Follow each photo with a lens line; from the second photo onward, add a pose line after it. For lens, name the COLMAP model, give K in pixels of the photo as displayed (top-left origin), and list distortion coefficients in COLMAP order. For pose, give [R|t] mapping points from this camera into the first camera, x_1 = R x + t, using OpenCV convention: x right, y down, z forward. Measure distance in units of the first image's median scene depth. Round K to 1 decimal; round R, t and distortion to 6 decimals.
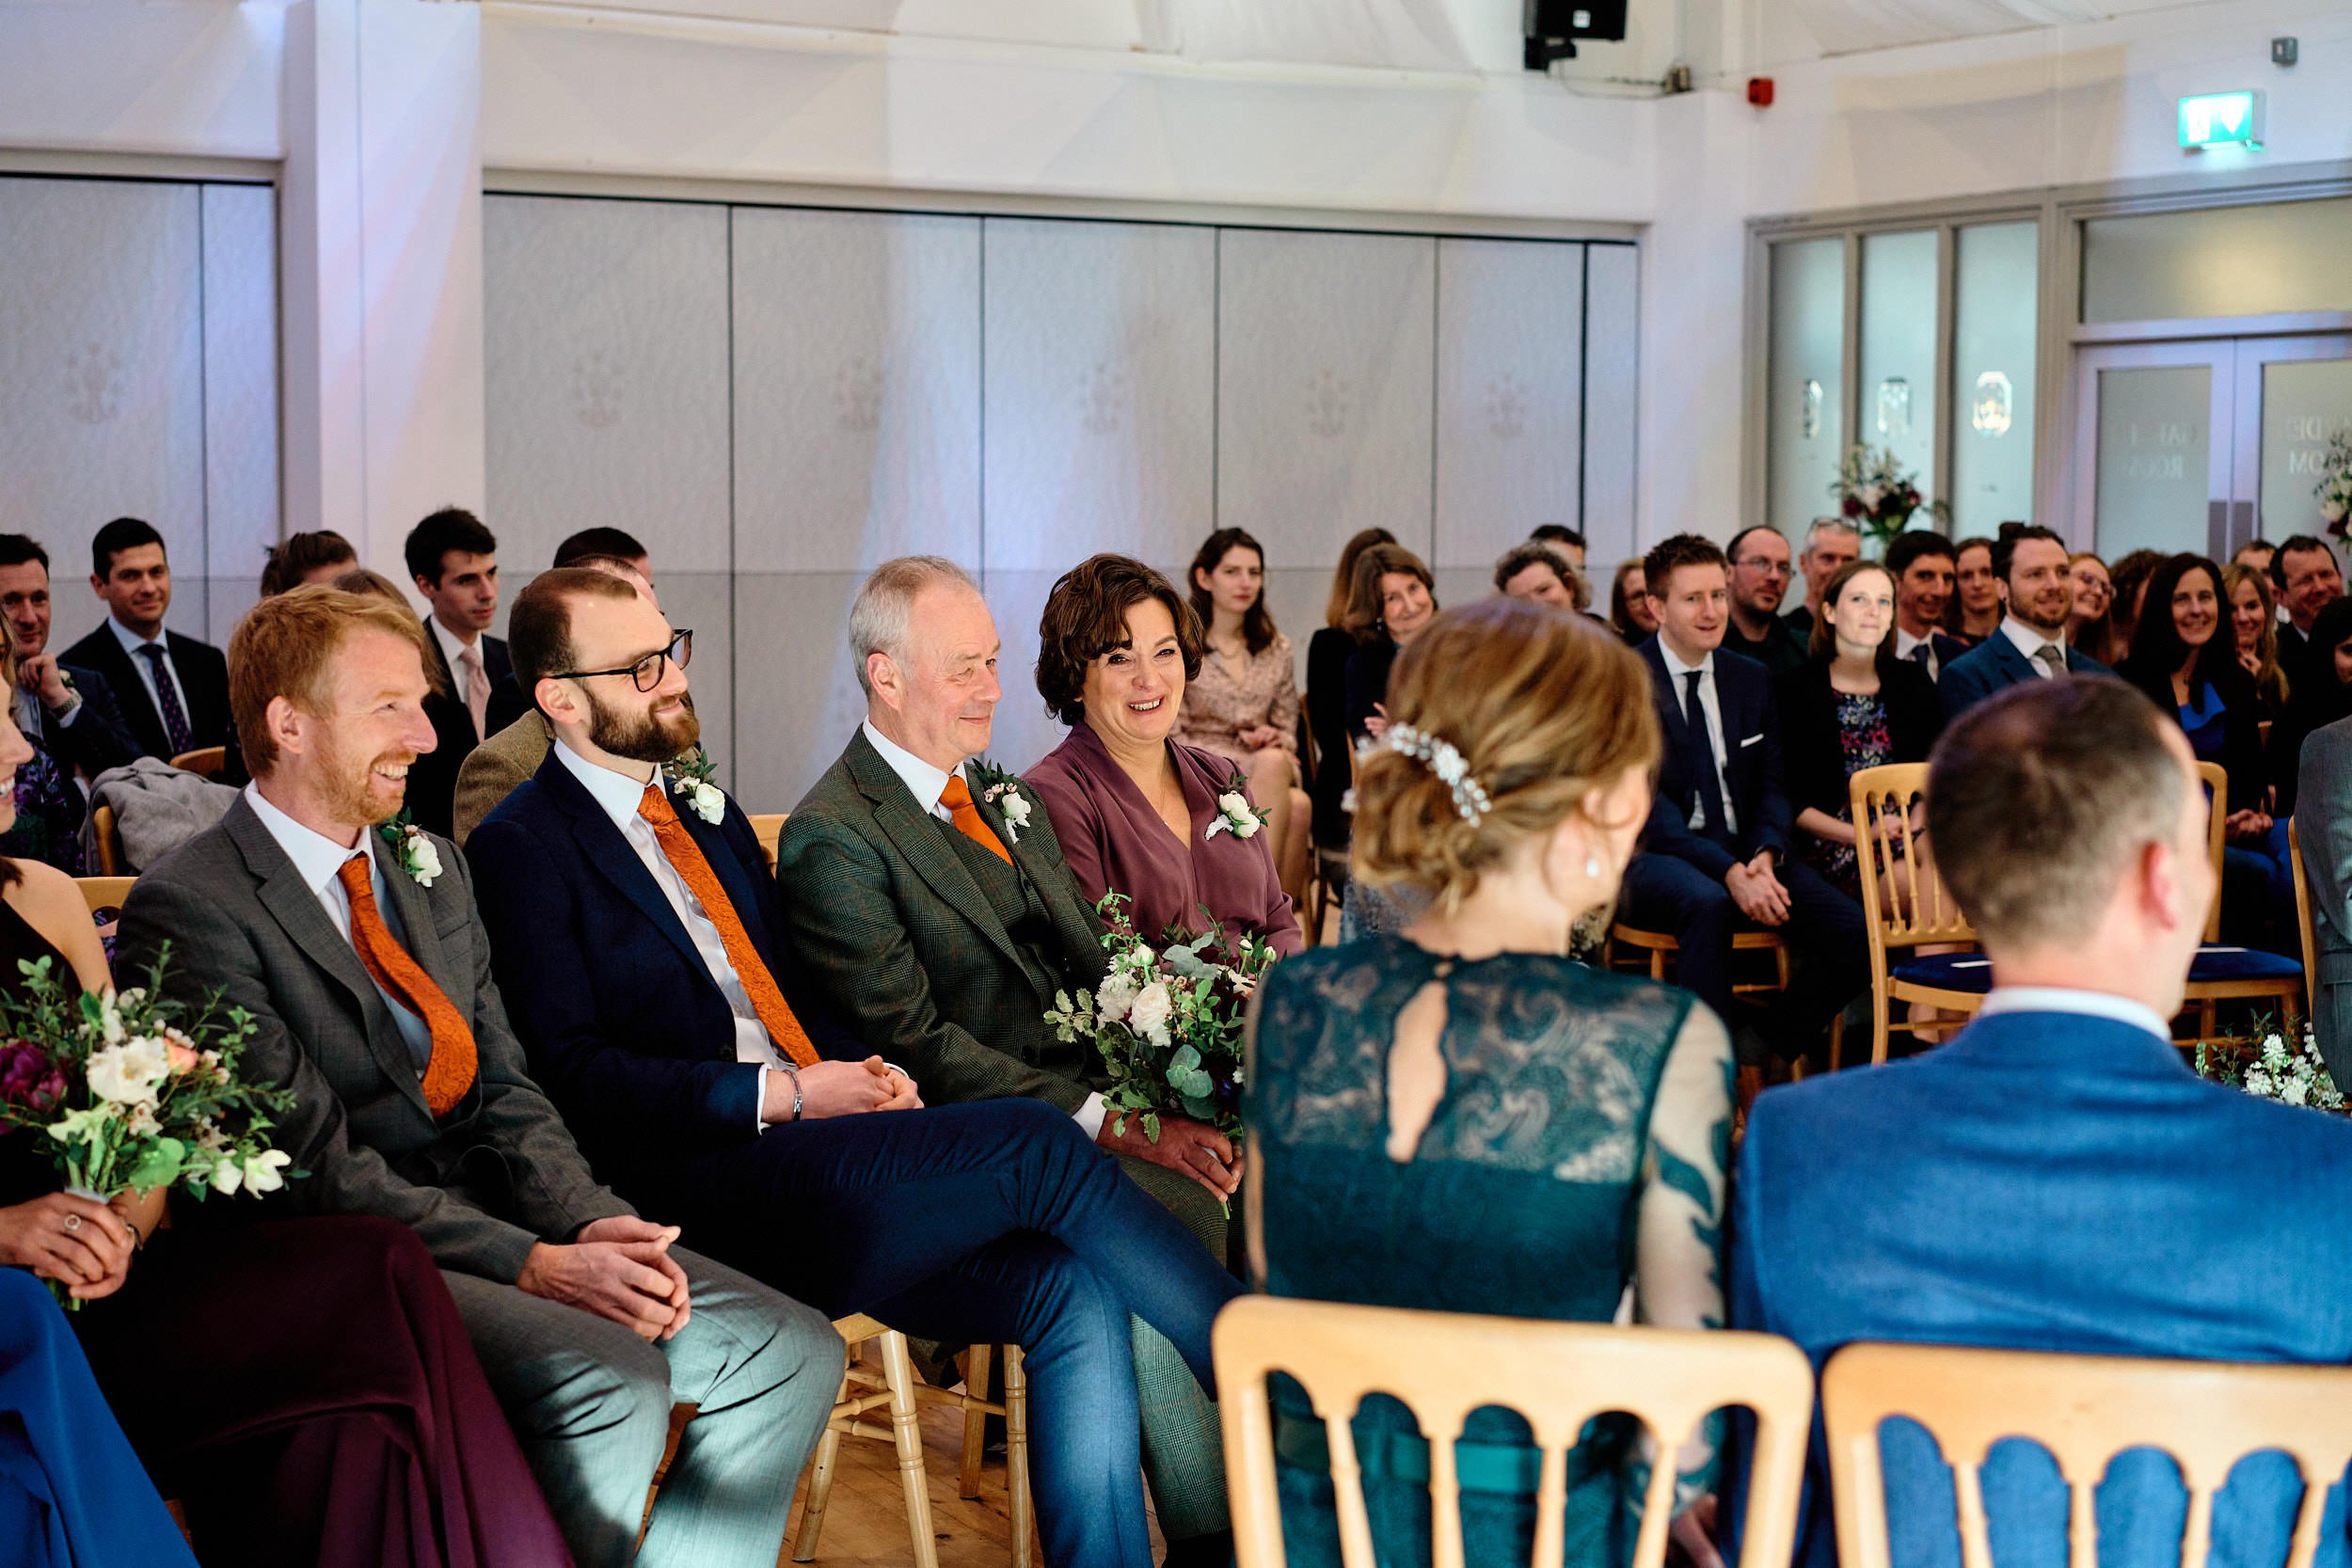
lens RADIAL K [[3699.5, 0, 1178.1], [0, 3699.5, 782.6], [0, 0, 1]] dist [0.106479, -0.831214]
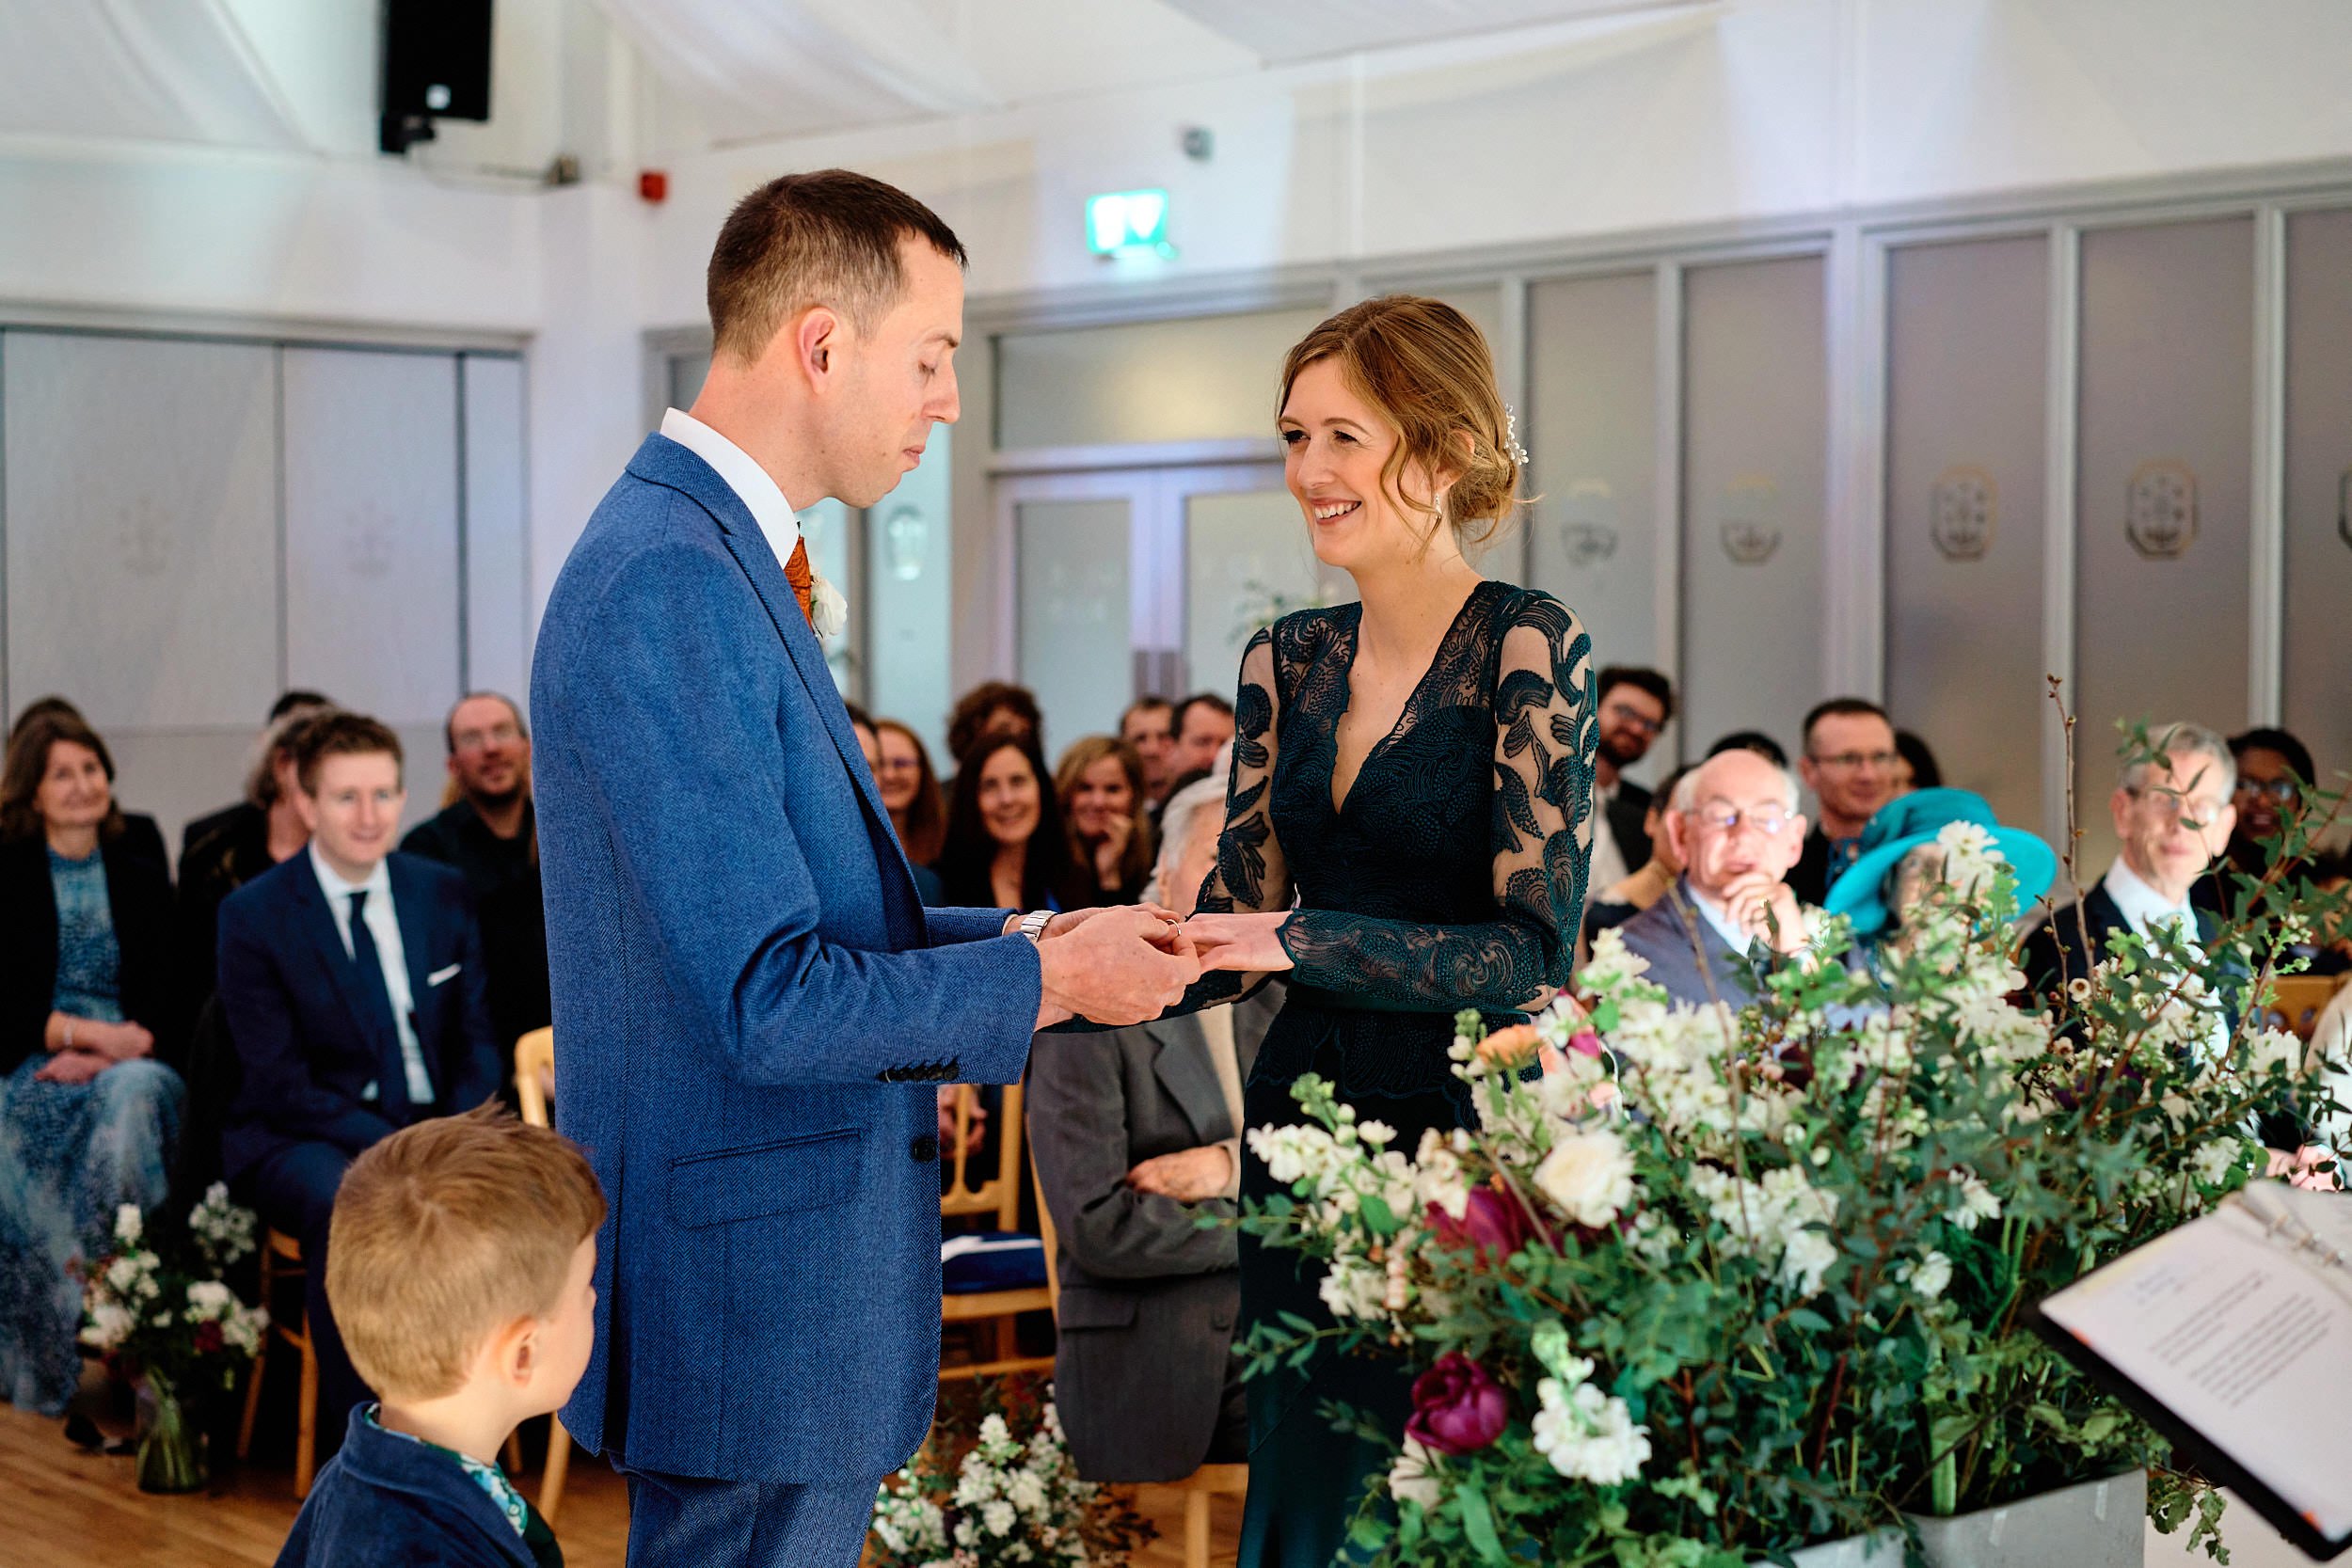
lens RADIAL K [[3680.4, 0, 1176.0], [0, 3680.4, 784.0], [0, 0, 1]] dist [0.183487, -1.306510]
pose [[0.971694, -0.013025, 0.235883, 0.074903], [0.021036, 0.999283, -0.031476, -0.014993], [-0.235304, 0.035547, 0.971272, 0.131428]]
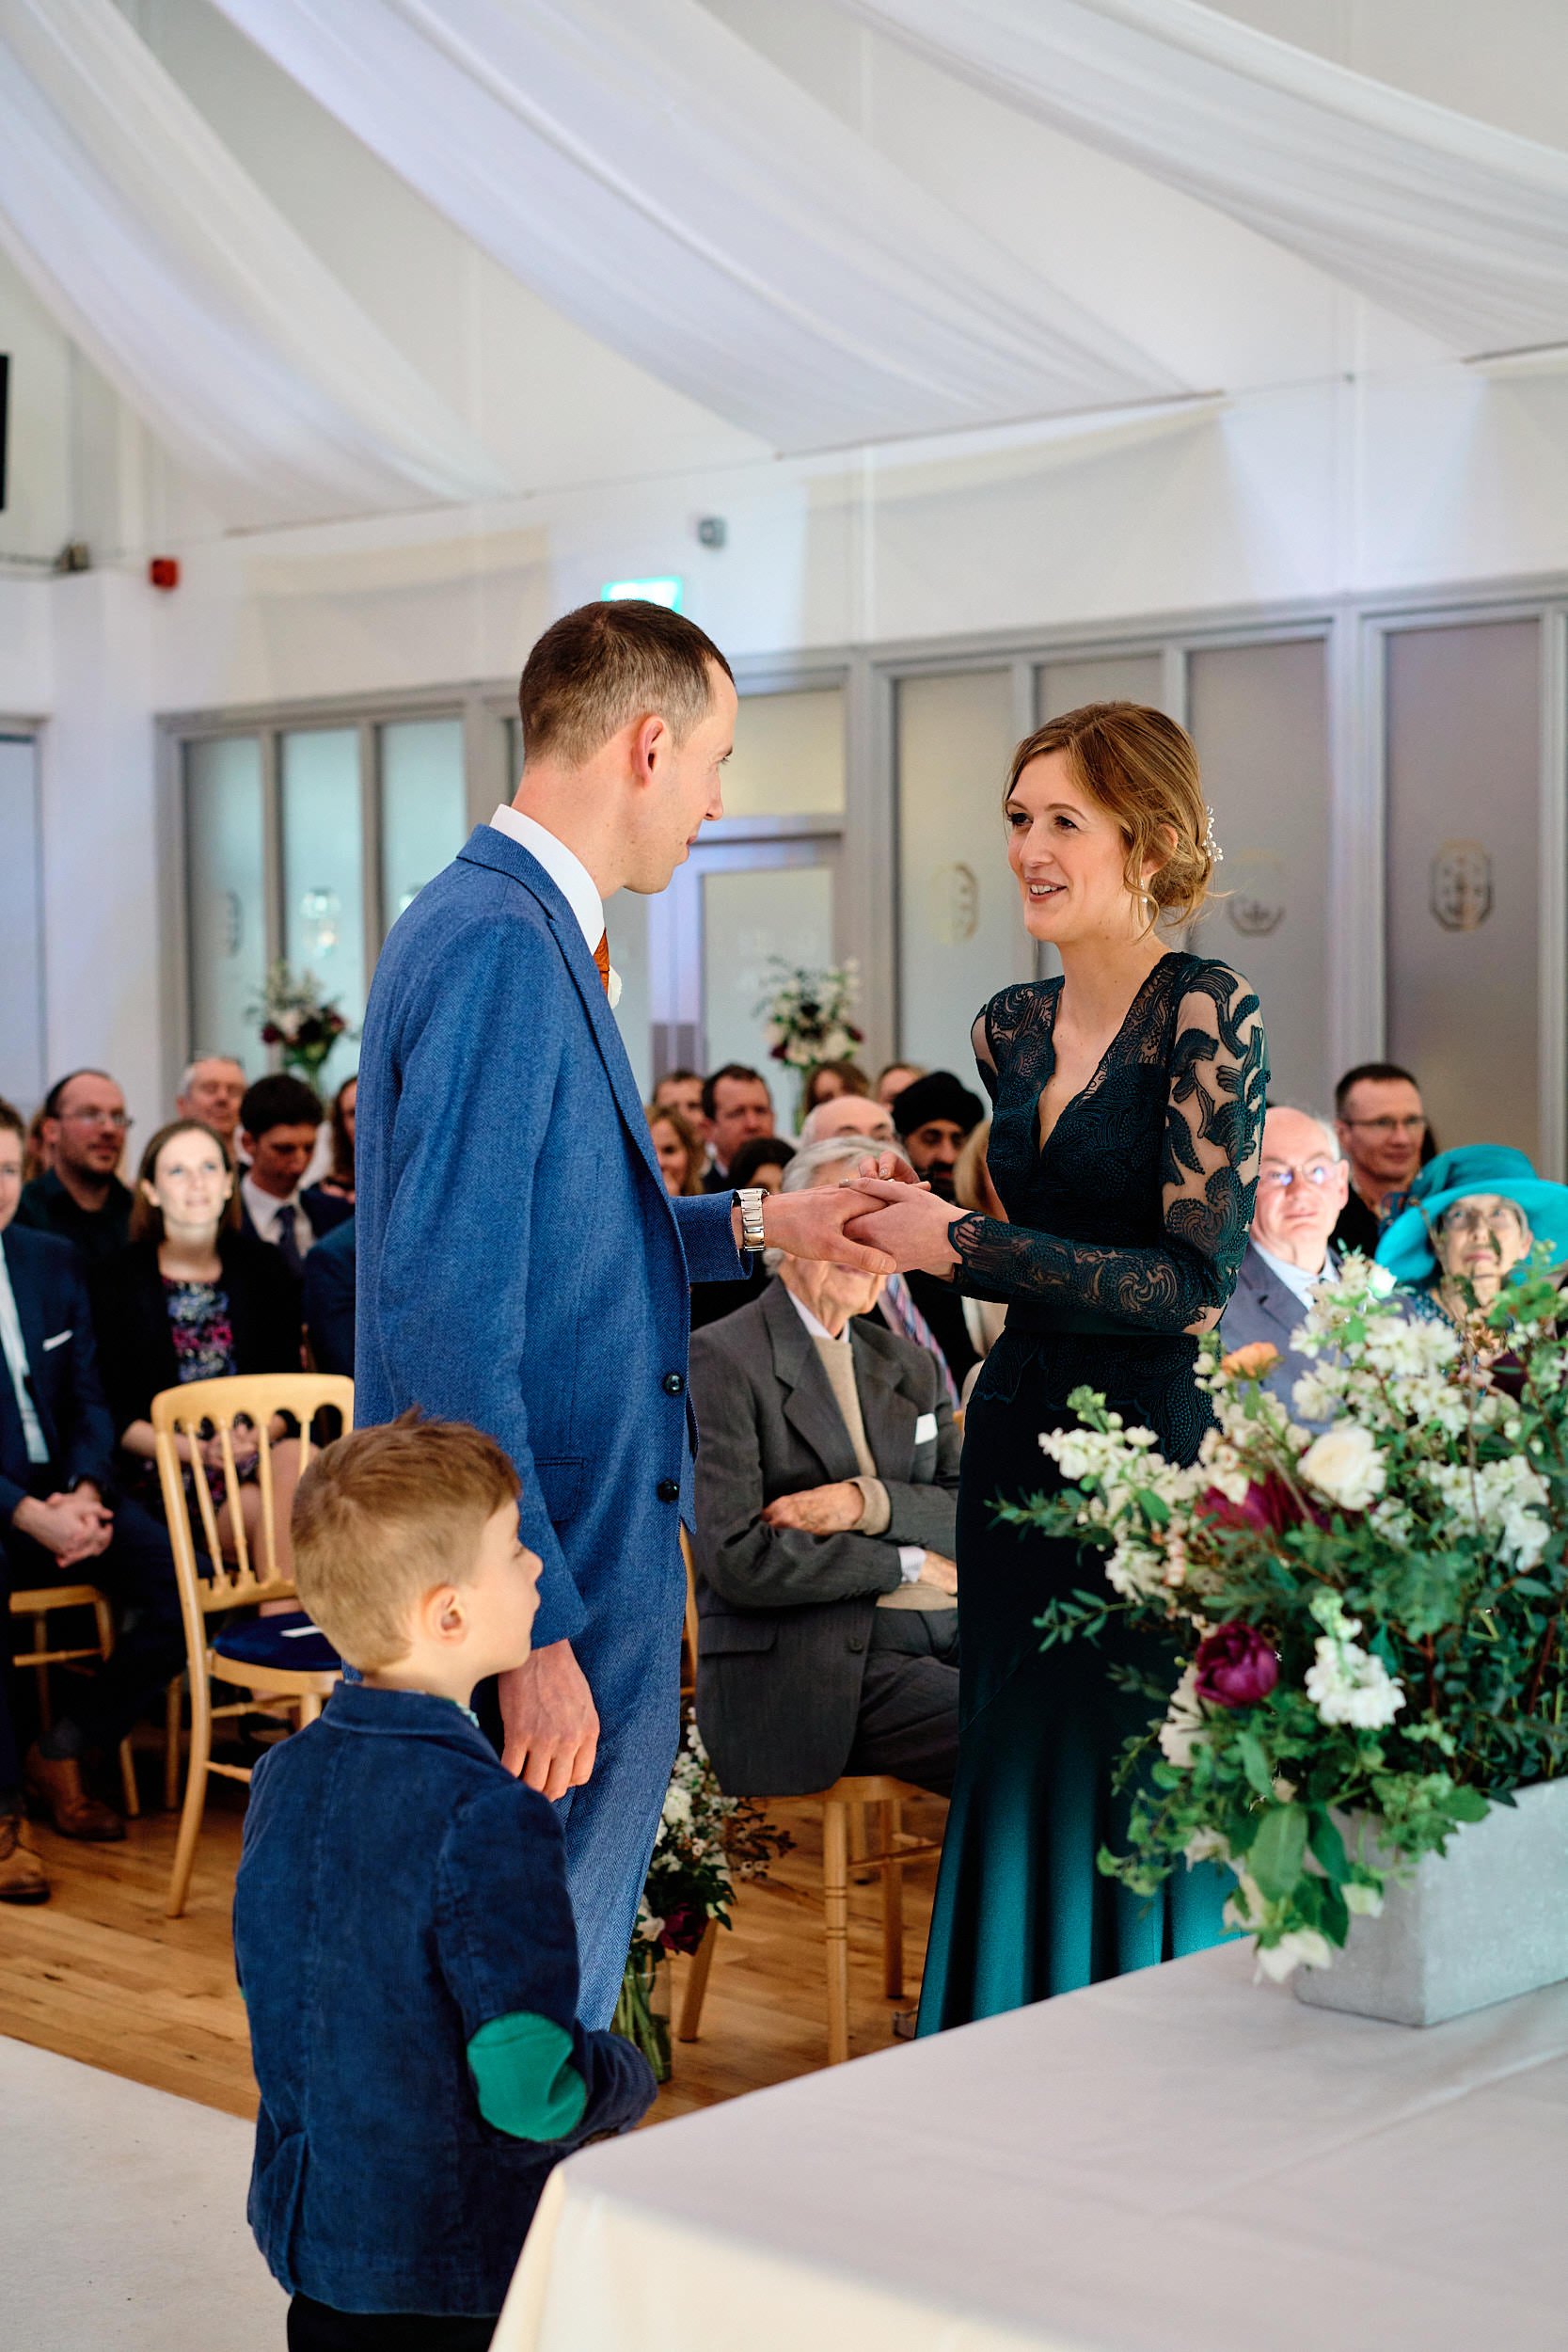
lens RADIAL K [[3699.5, 0, 784.0], [0, 3699.5, 1176.0], [0, 0, 1]] dist [0.106479, -0.831214]
pose [[0.958997, -0.024737, 0.282333, 0.047678], [0.033317, 0.999116, -0.025630, -0.013285], [-0.281450, 0.033985, 0.958974, 0.109583]]
